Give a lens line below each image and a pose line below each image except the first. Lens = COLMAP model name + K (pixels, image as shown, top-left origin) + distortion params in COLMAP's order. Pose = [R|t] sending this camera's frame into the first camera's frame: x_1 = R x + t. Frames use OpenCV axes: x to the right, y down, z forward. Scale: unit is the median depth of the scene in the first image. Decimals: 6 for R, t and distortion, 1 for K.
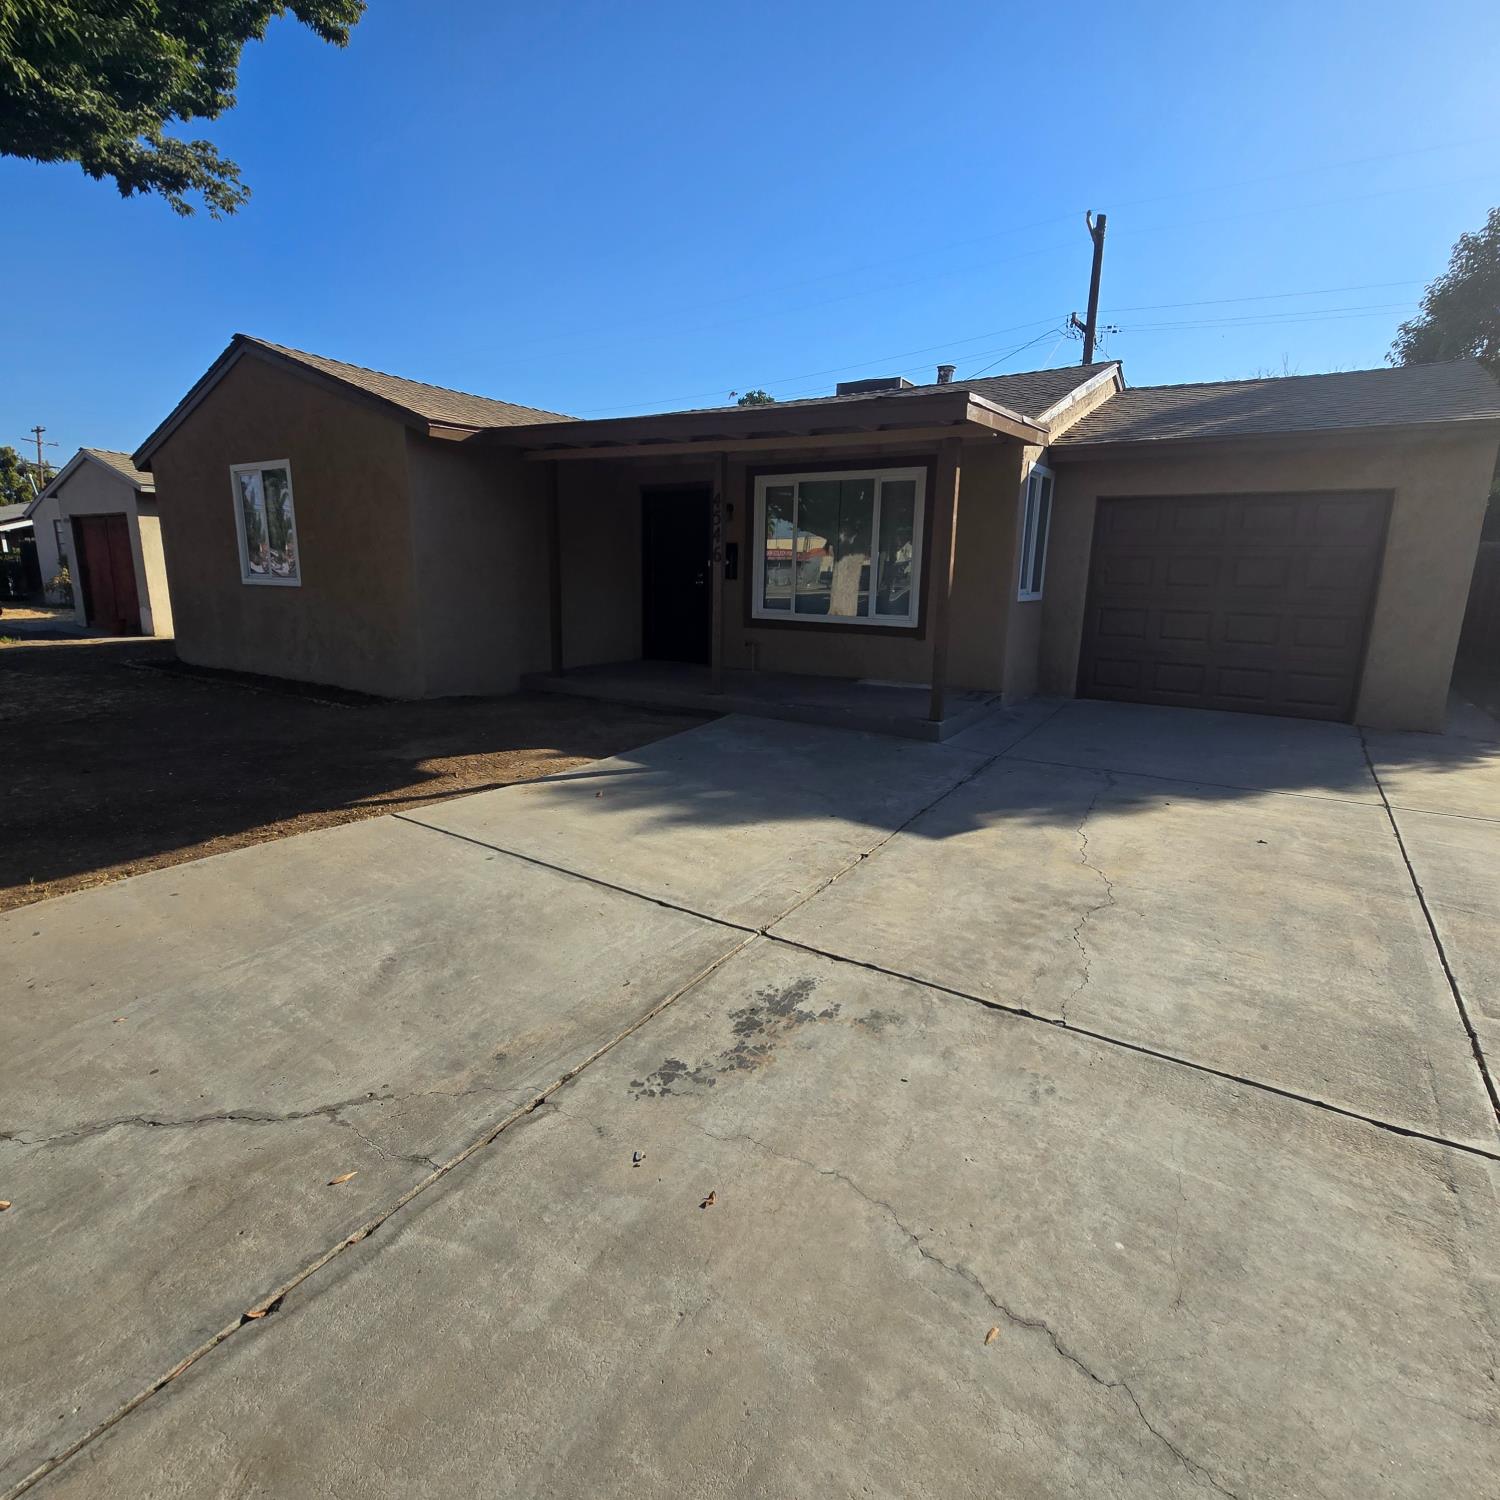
lens RADIAL K [[818.4, 0, 743.8], [0, 818.4, 748.8], [0, 0, 1]] dist [-0.003072, -0.000577]
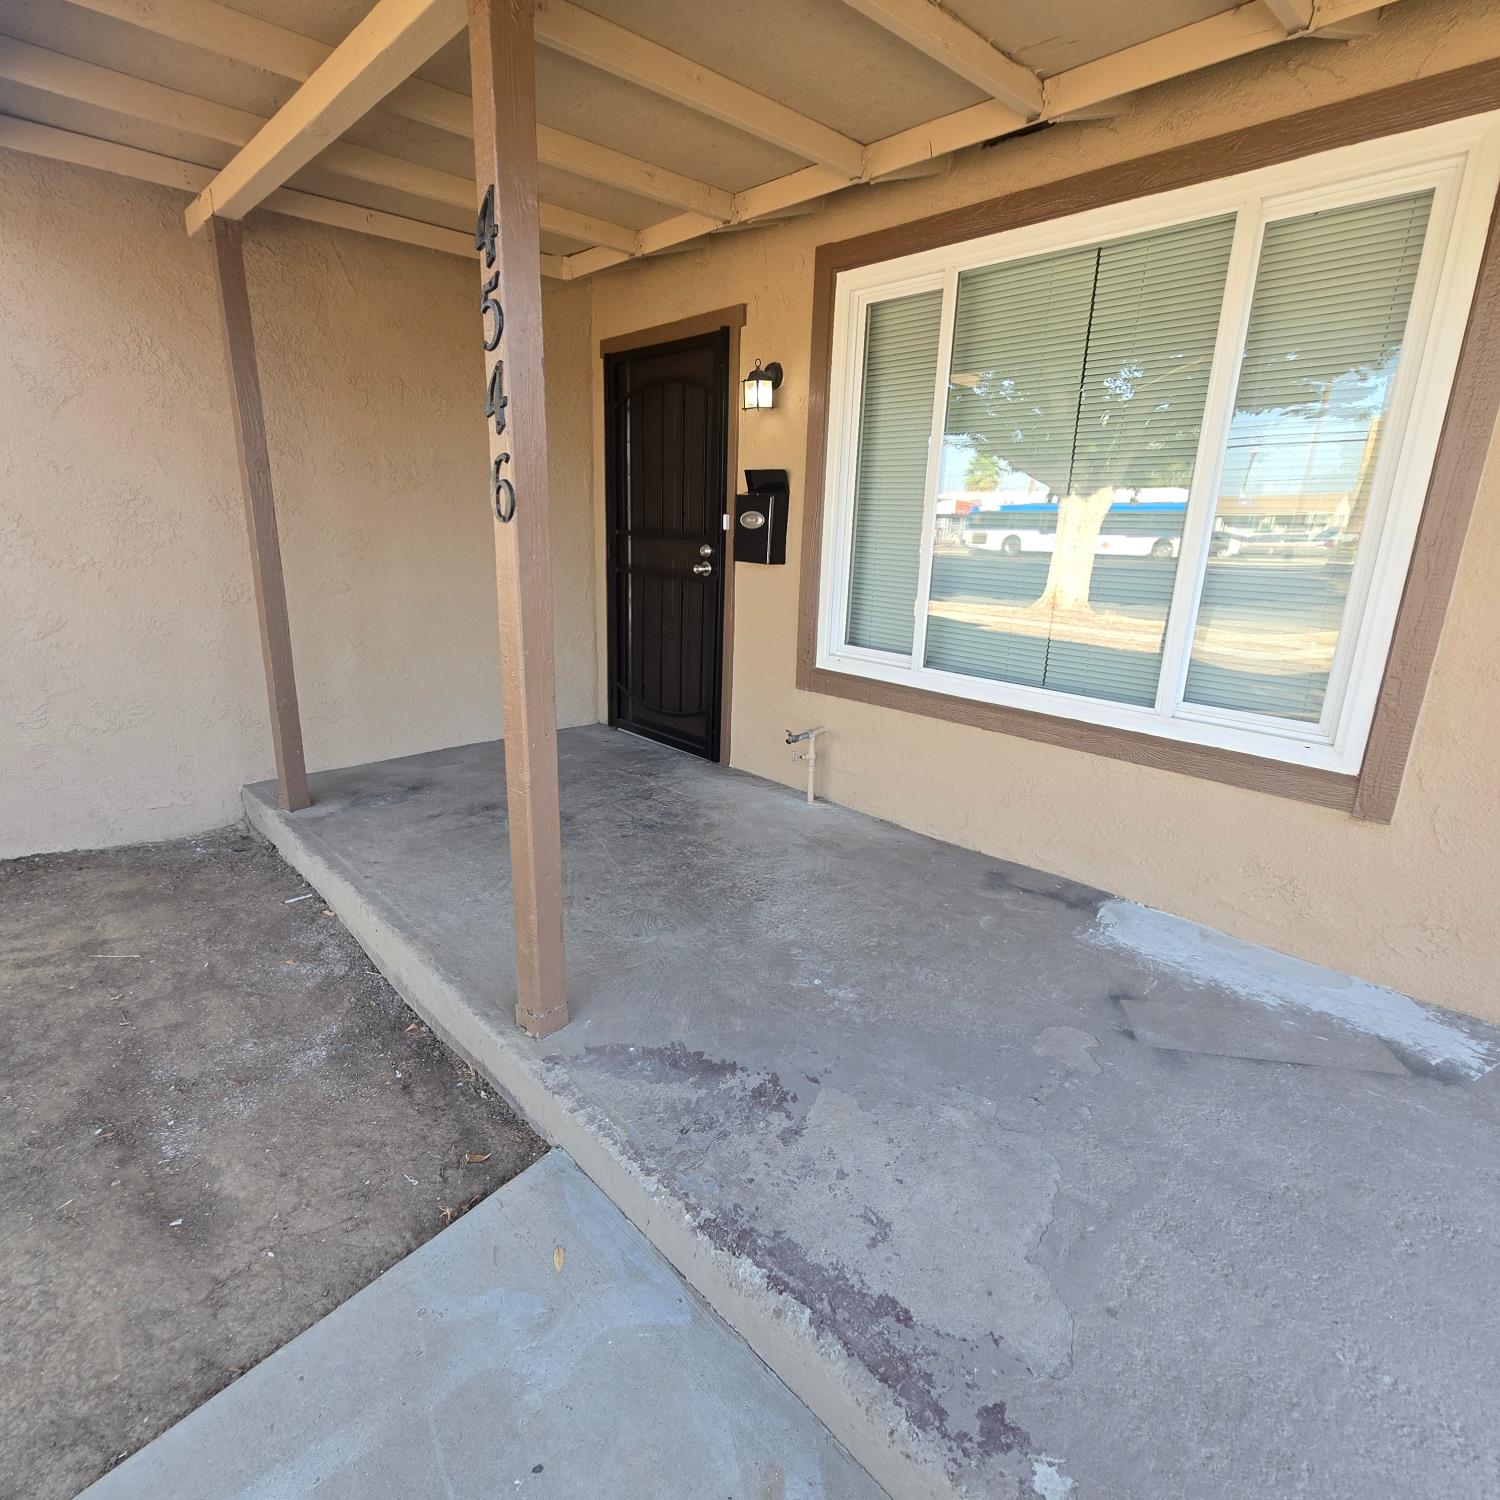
lens RADIAL K [[818.4, 0, 743.8], [0, 818.4, 748.8], [0, 0, 1]] dist [-0.003072, -0.000577]
pose [[0.971041, 0.075753, -0.226584, 0.072787], [-0.063665, 0.996154, 0.060199, -0.151146], [0.230273, -0.044030, 0.972129, 0.654650]]
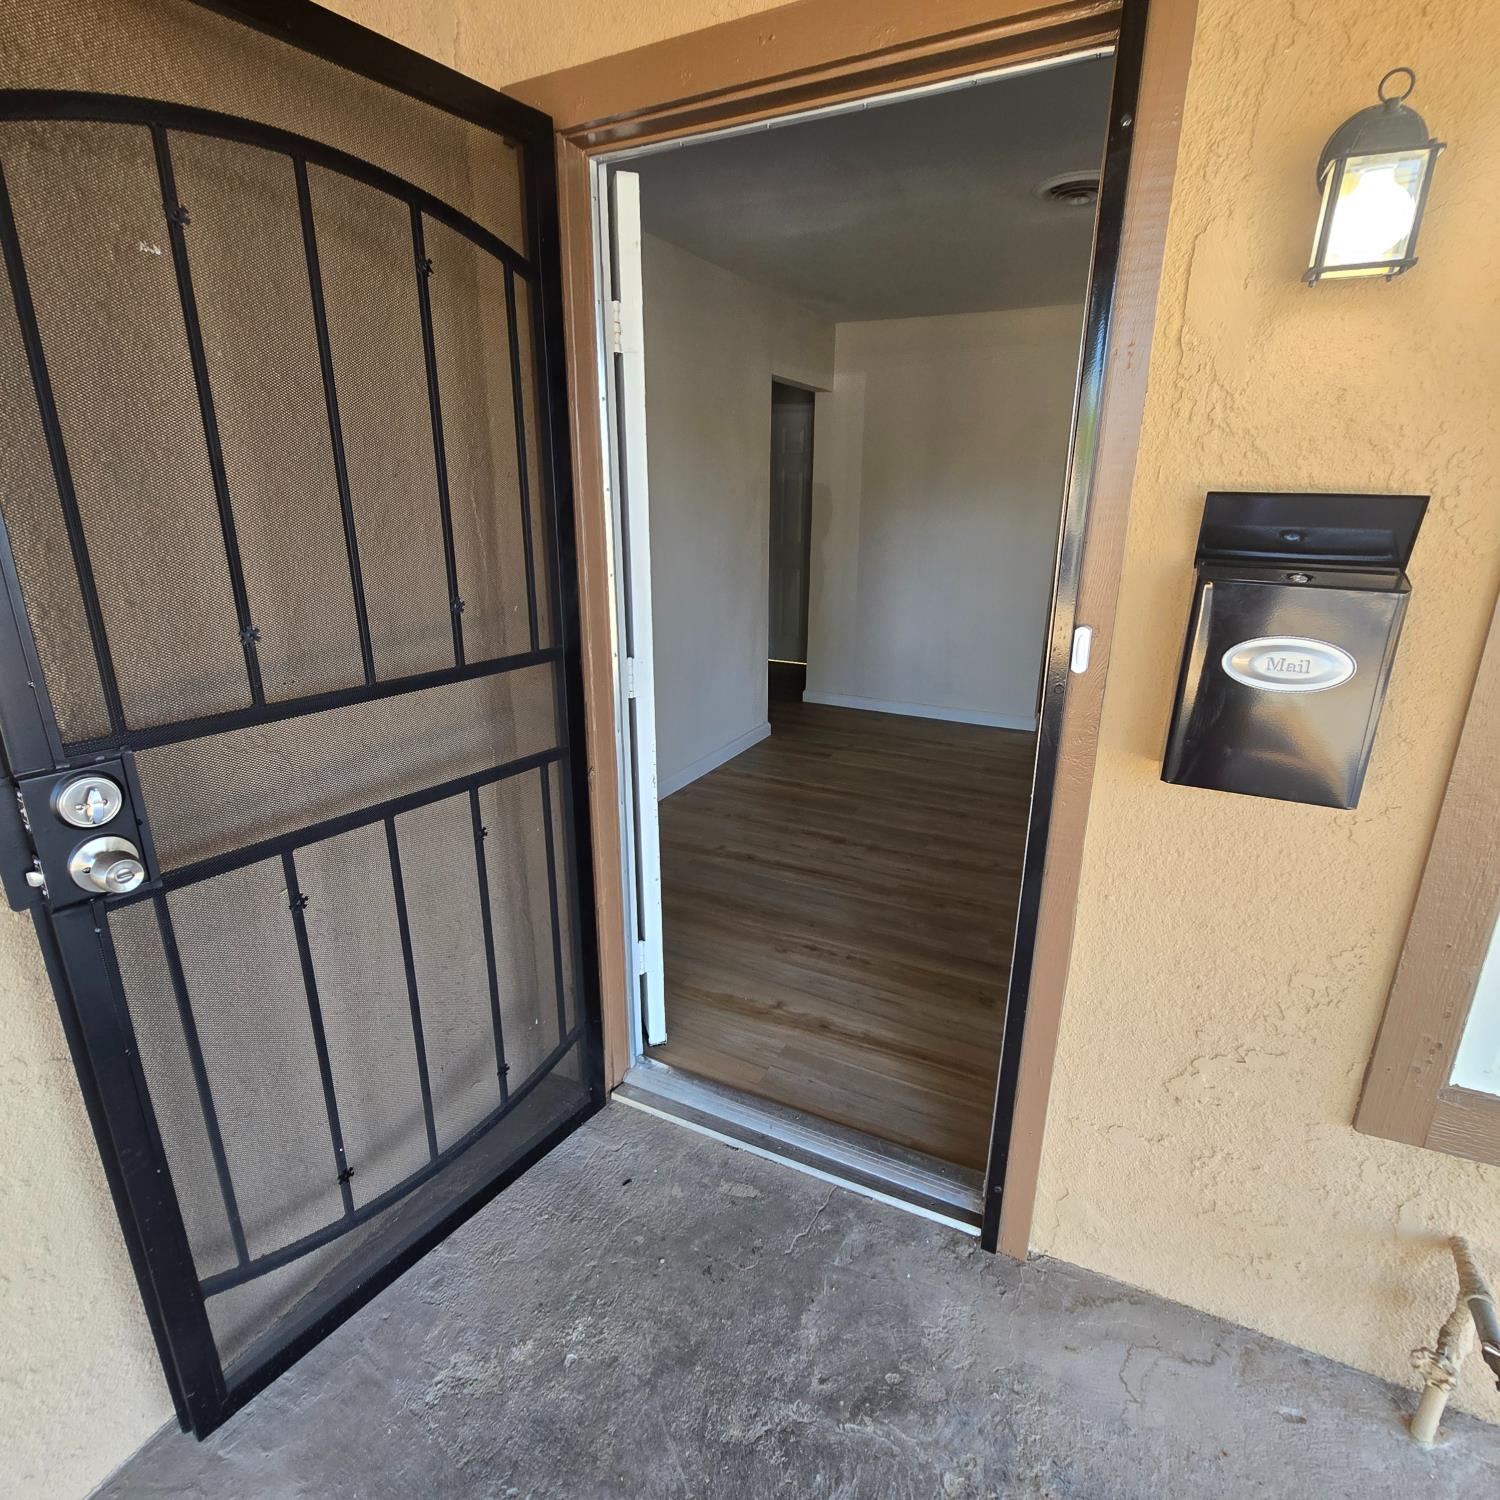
lens RADIAL K [[818.4, 0, 743.8], [0, 818.4, 748.8], [0, 0, 1]] dist [-0.003072, -0.000577]
pose [[0.992654, -0.043343, 0.112956, -0.119866], [0.033326, 0.995464, 0.089108, -0.242026], [-0.116306, -0.084689, 0.989596, 0.947583]]
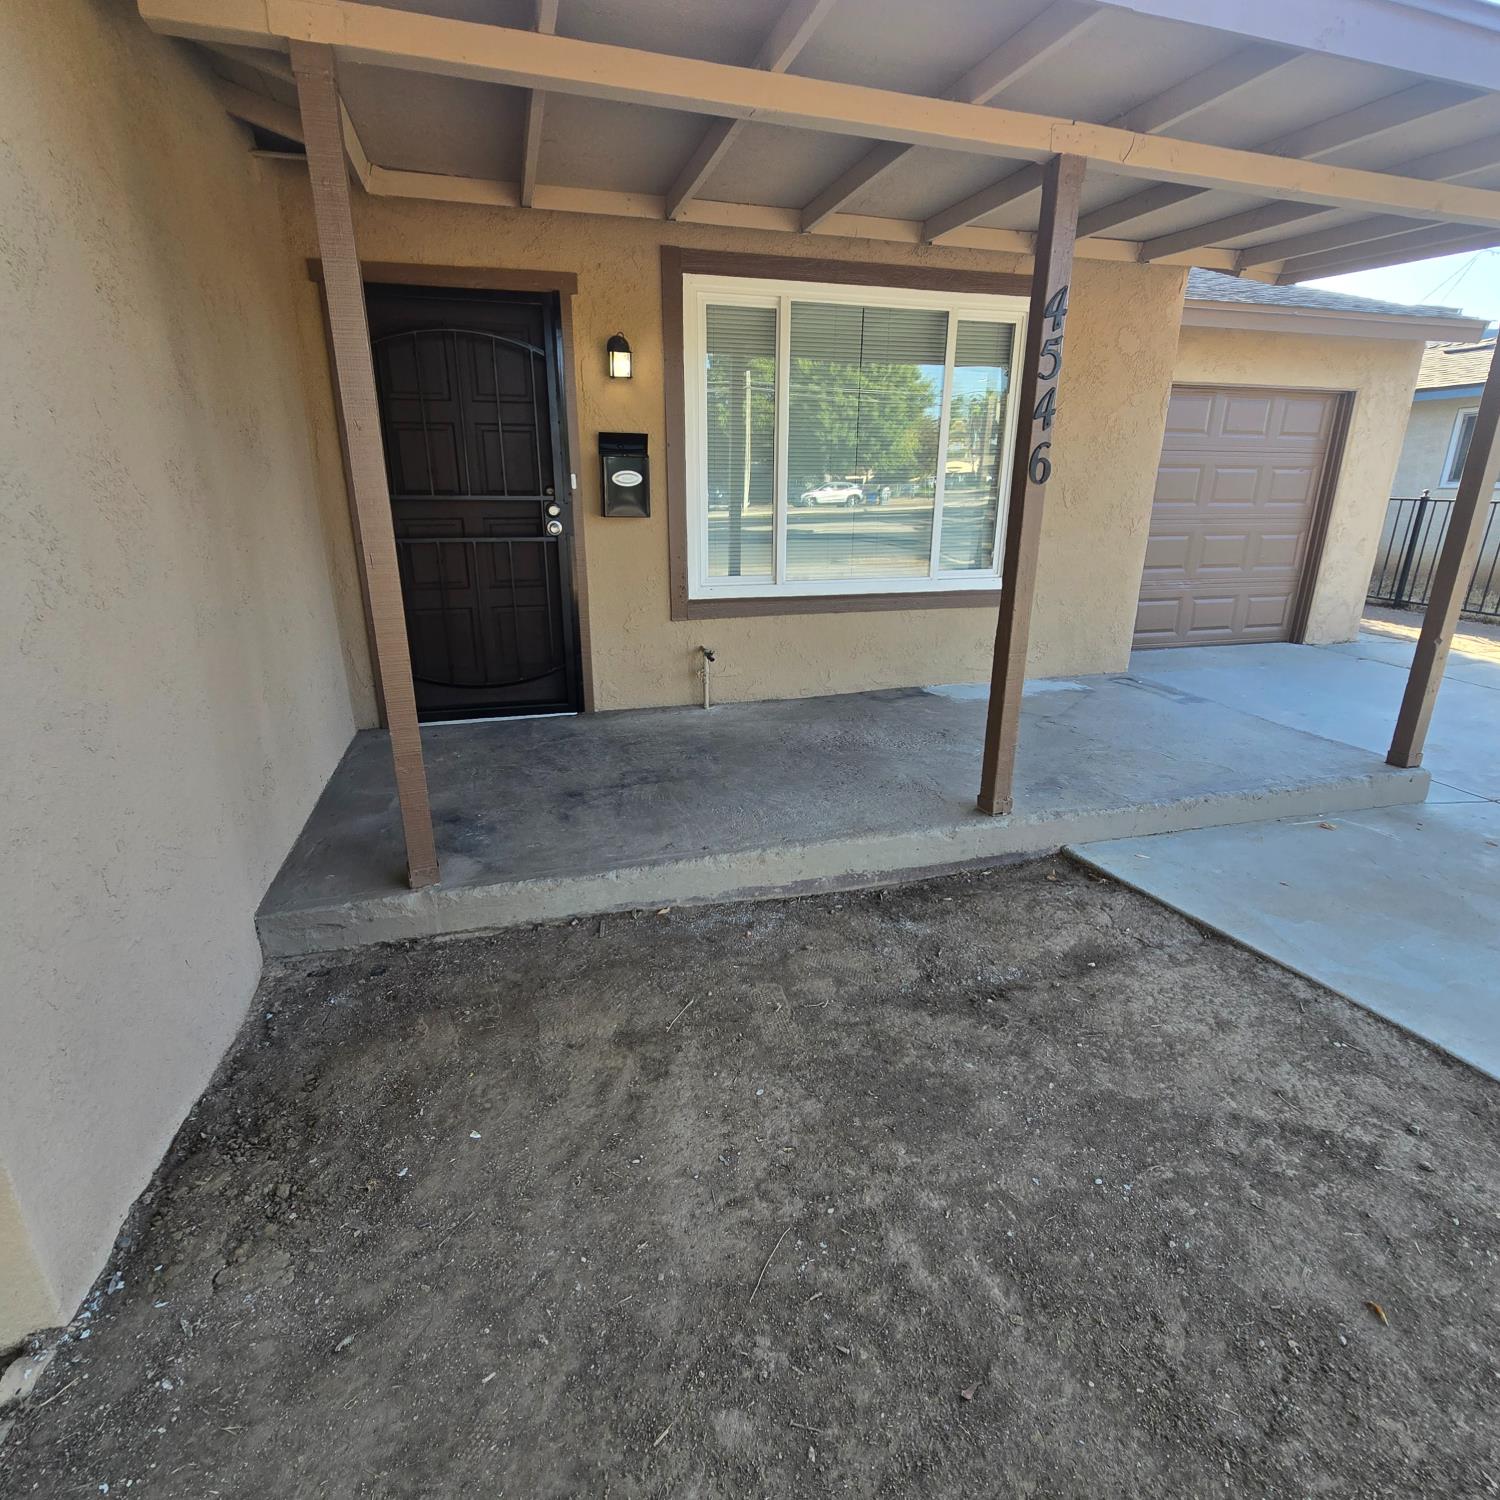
lens RADIAL K [[818.4, 0, 743.8], [0, 818.4, 748.8], [0, 0, 1]] dist [-0.003072, -0.000577]
pose [[0.654952, -0.248149, 0.713764, -0.348477], [0.168017, 0.968722, 0.182615, -0.166740], [-0.736755, 0.000321, 0.676160, 0.699878]]
